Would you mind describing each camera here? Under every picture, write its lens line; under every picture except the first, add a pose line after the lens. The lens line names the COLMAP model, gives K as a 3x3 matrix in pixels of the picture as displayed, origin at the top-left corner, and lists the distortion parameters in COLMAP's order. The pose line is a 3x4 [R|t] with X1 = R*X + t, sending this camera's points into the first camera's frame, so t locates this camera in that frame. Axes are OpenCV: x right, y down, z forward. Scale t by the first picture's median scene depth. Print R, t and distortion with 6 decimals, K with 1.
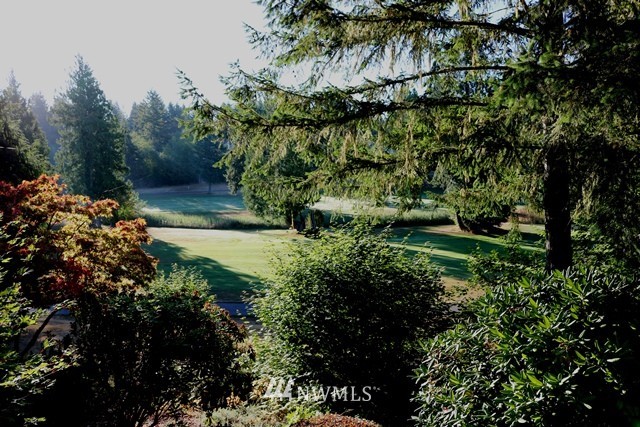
lens RADIAL K [[530.5, 0, 322.3], [0, 530.5, 220.5], [0, 0, 1]] dist [-0.156815, 0.123386]
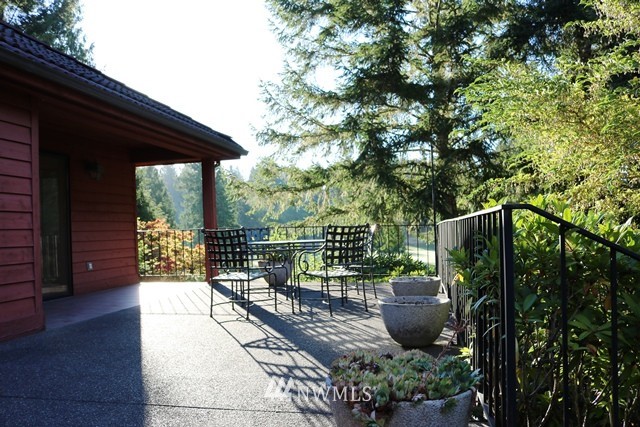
lens RADIAL K [[530.5, 0, 322.3], [0, 530.5, 220.5], [0, 0, 1]] dist [-0.156815, 0.123386]
pose [[0.975589, -0.025680, -0.218098, 0.065279], [0.001654, 0.993971, -0.109635, 0.017347], [0.219598, 0.106598, 0.969749, -0.104395]]
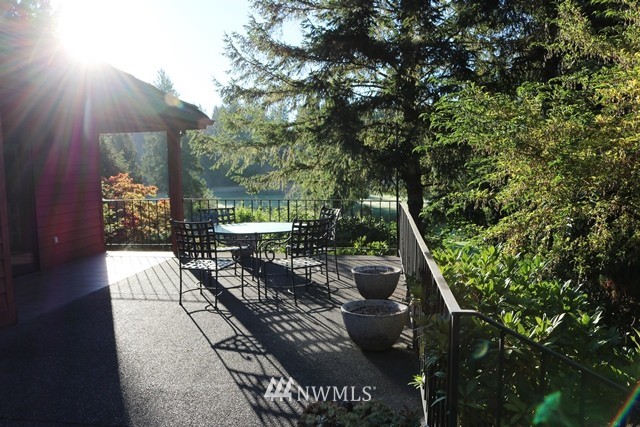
lens RADIAL K [[530.5, 0, 322.3], [0, 530.5, 220.5], [0, 0, 1]] dist [-0.156815, 0.123386]
pose [[0.988453, 0.009430, -0.151234, 0.065477], [-0.009325, 0.999956, 0.001400, 0.010125], [0.151241, 0.000026, 0.988497, -0.107184]]
